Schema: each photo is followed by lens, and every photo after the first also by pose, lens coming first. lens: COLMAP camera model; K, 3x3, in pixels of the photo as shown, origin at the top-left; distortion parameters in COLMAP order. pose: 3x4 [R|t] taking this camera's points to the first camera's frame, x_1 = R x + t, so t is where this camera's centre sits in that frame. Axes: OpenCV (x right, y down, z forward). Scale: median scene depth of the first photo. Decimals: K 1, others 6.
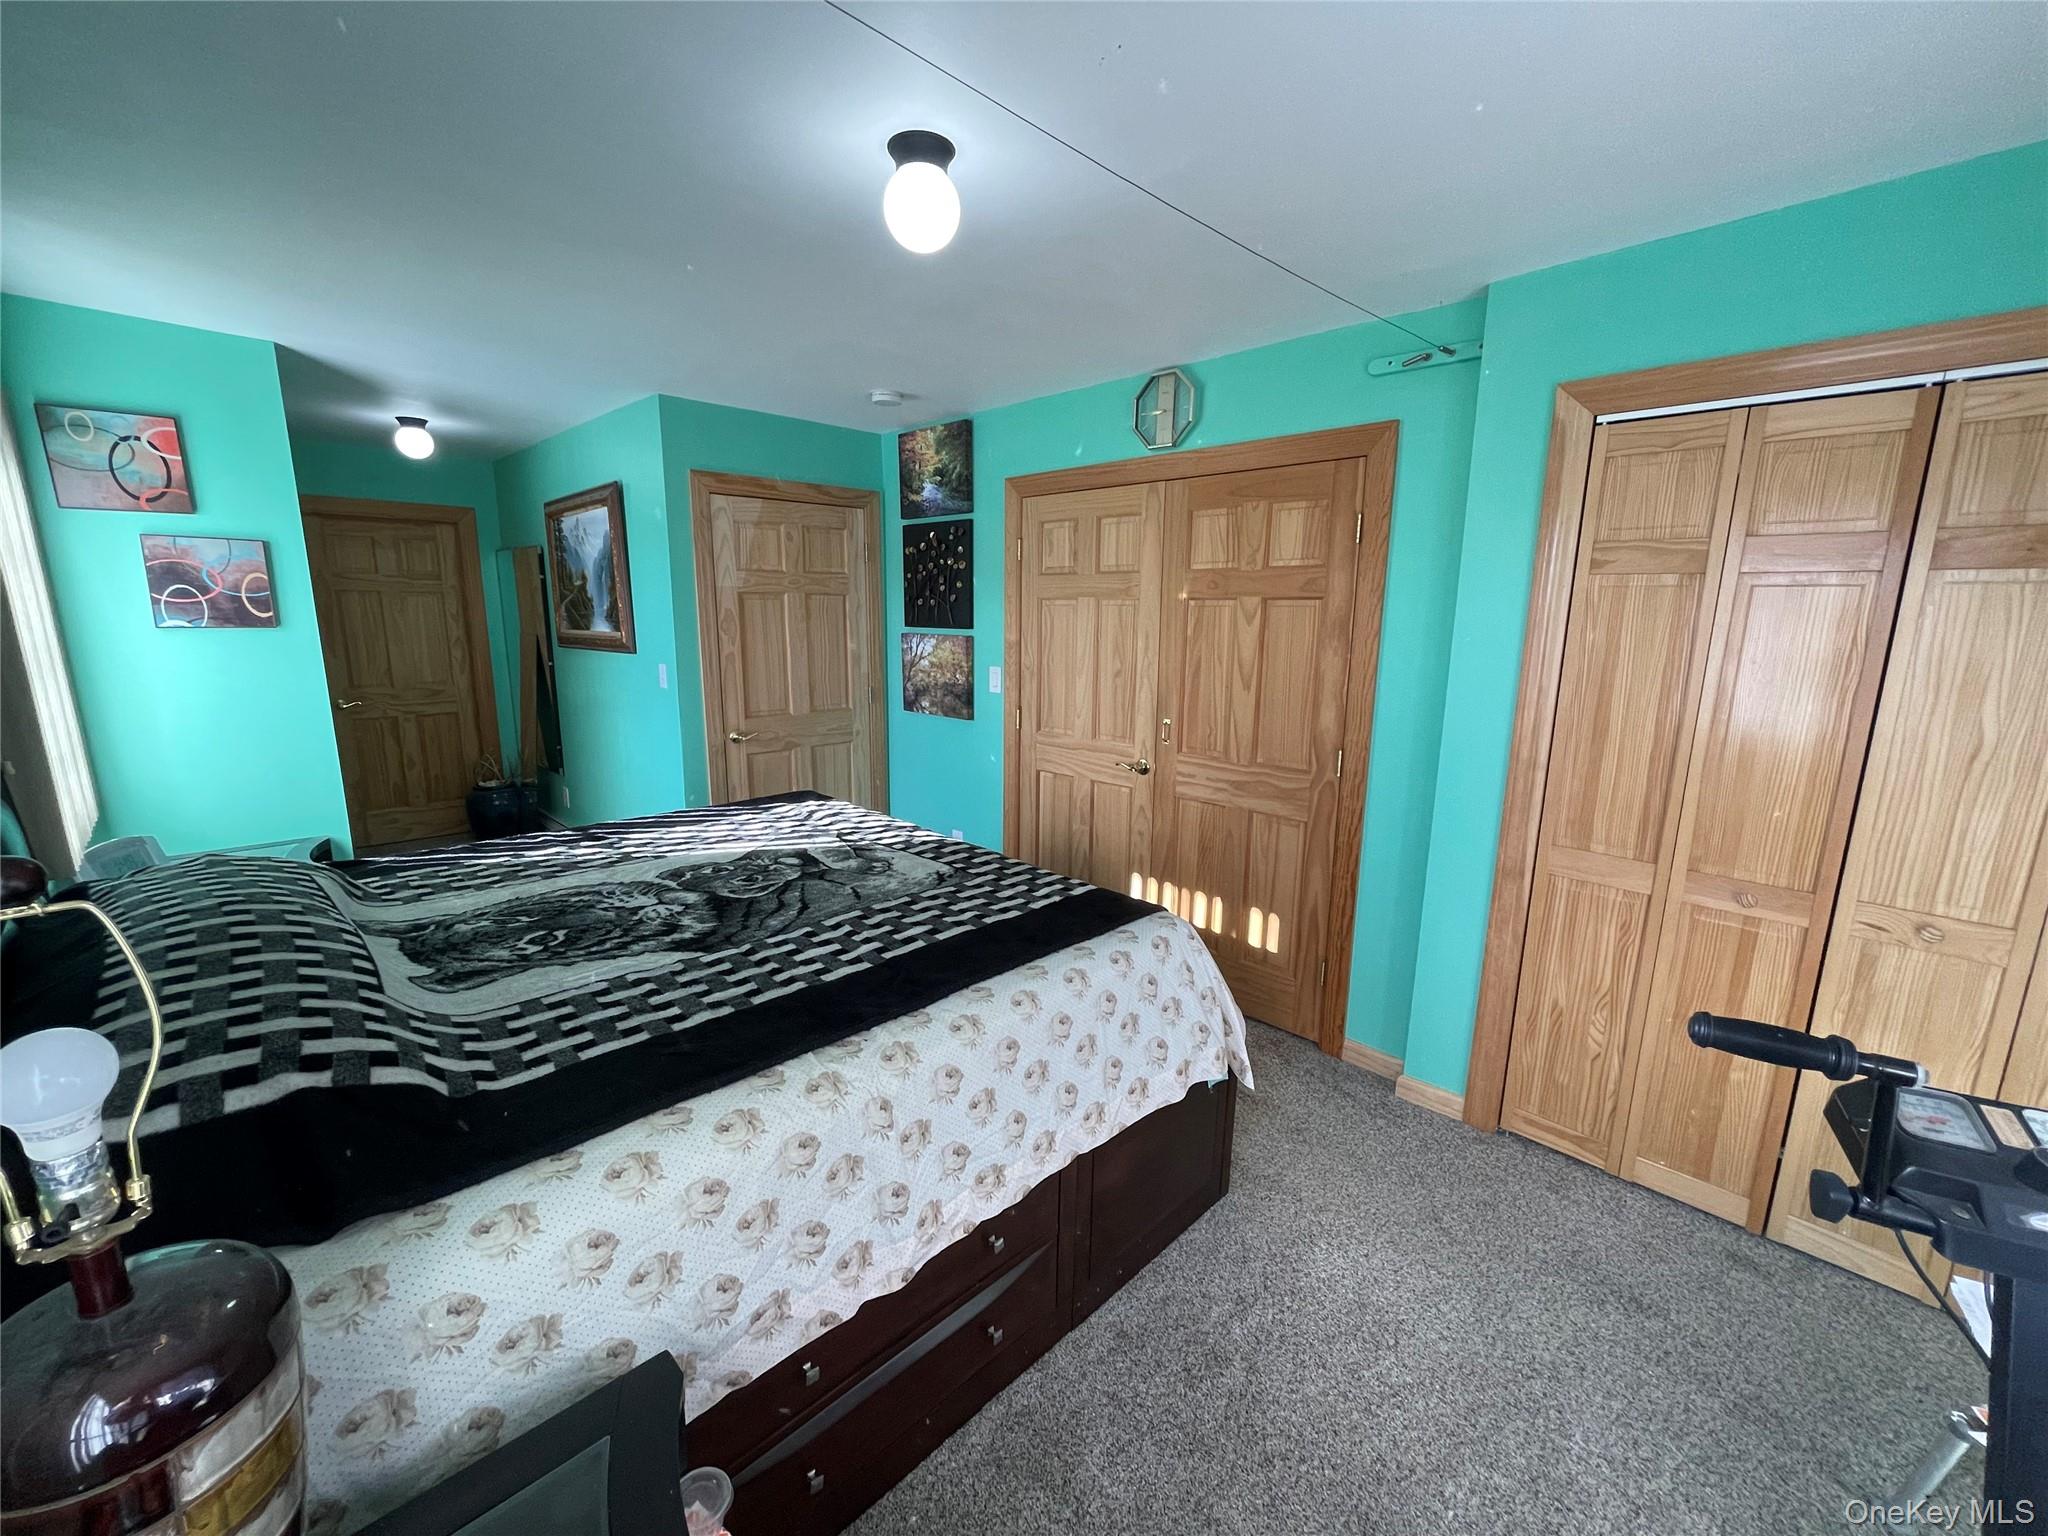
lens RADIAL K [[823.5, 0, 1021.6], [0, 823.5, 770.2], [0, 0, 1]] dist [-0.002589, -0.000560]
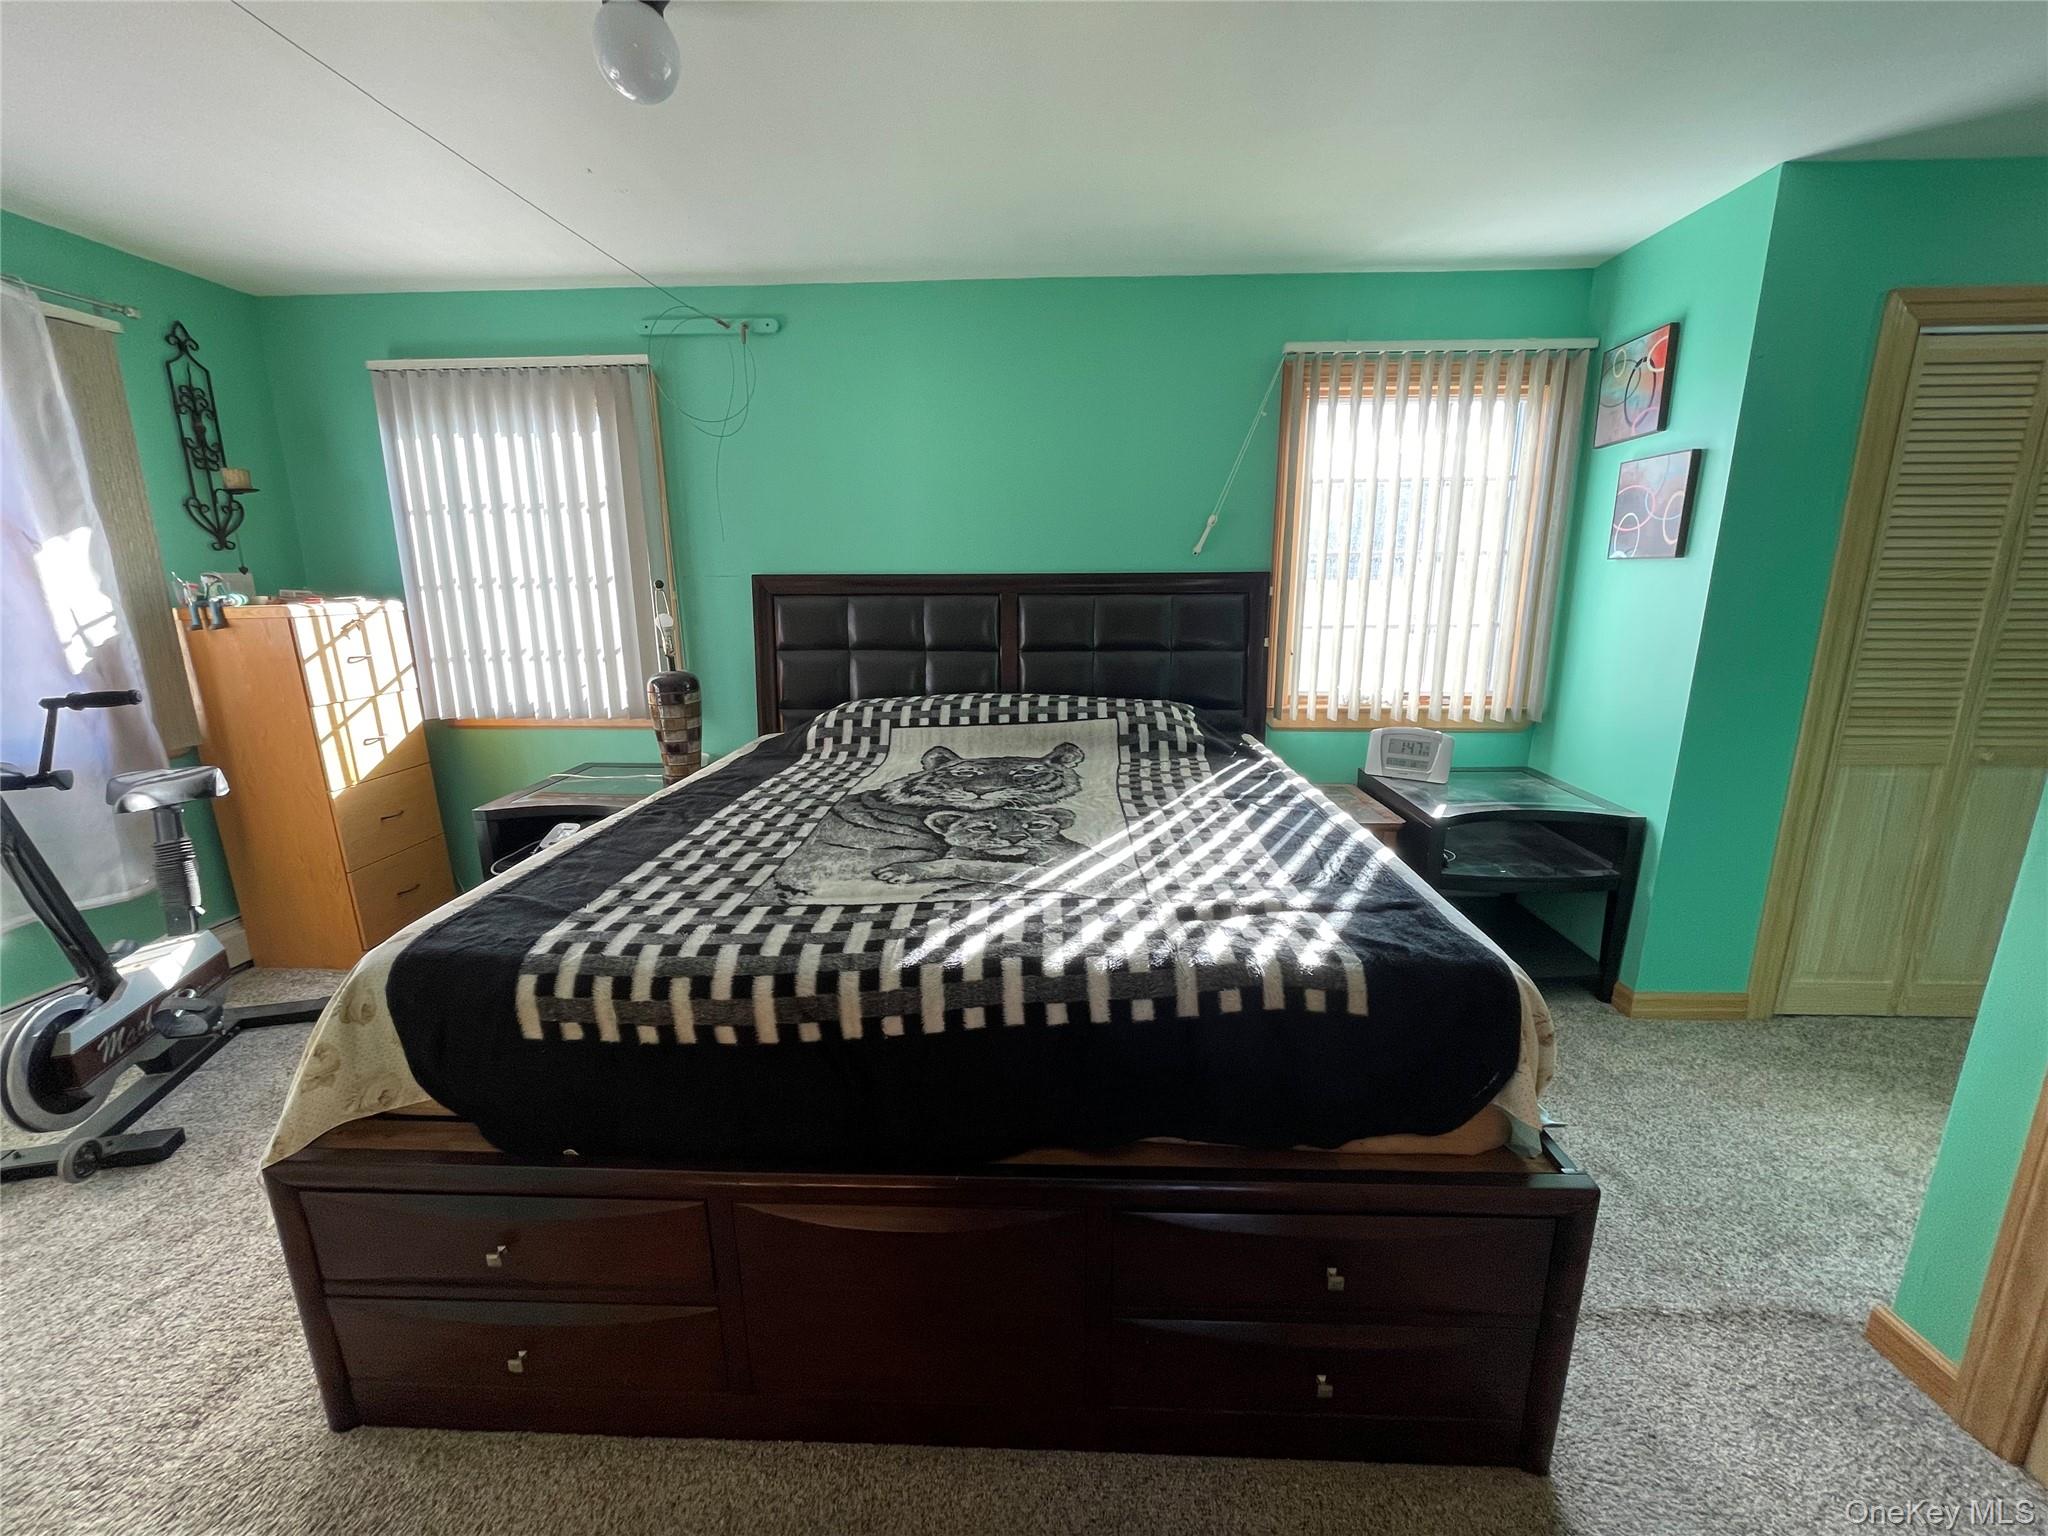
lens RADIAL K [[823.5, 0, 1021.6], [0, 823.5, 770.2], [0, 0, 1]] dist [-0.002589, -0.000560]
pose [[-0.739493, 0.142834, -0.657837, 0.166797], [-0.132889, 0.927025, 0.350665, -0.193461], [0.659918, 0.346733, -0.666547, 1.300672]]
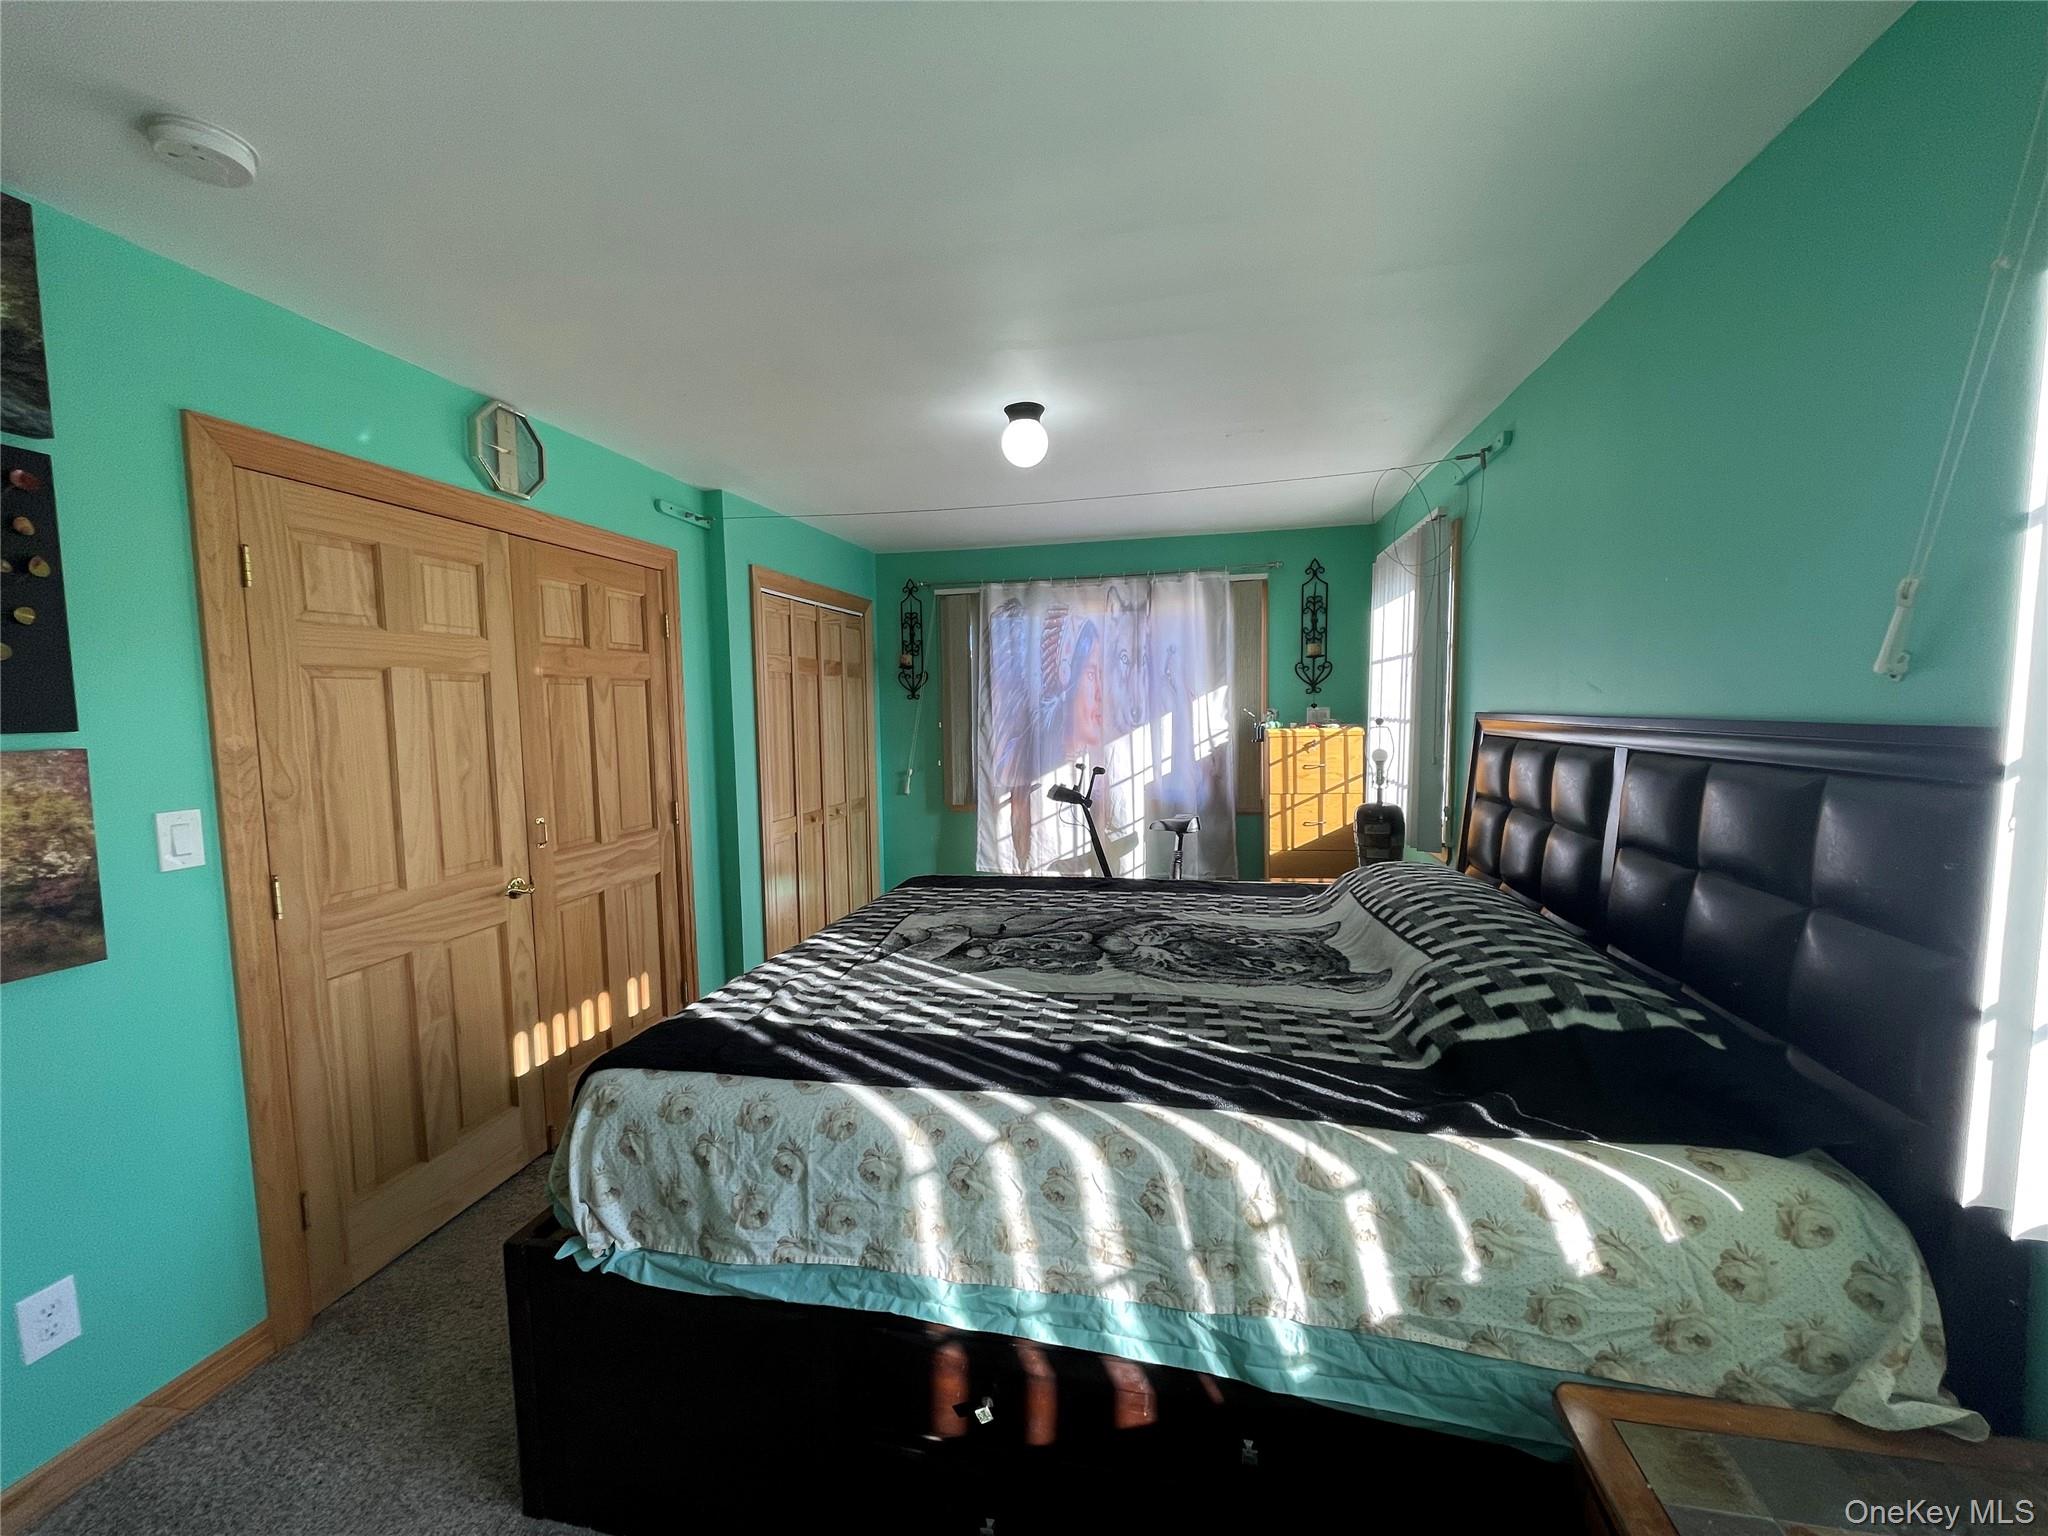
lens RADIAL K [[823.5, 0, 1021.6], [0, 823.5, 770.2], [0, 0, 1]] dist [-0.002589, -0.000560]
pose [[-0.544342, -0.064378, 0.836389, -0.925988], [0.172805, 0.967060, 0.186902, -0.214785], [-0.820871, 0.246271, -0.515287, 1.211965]]
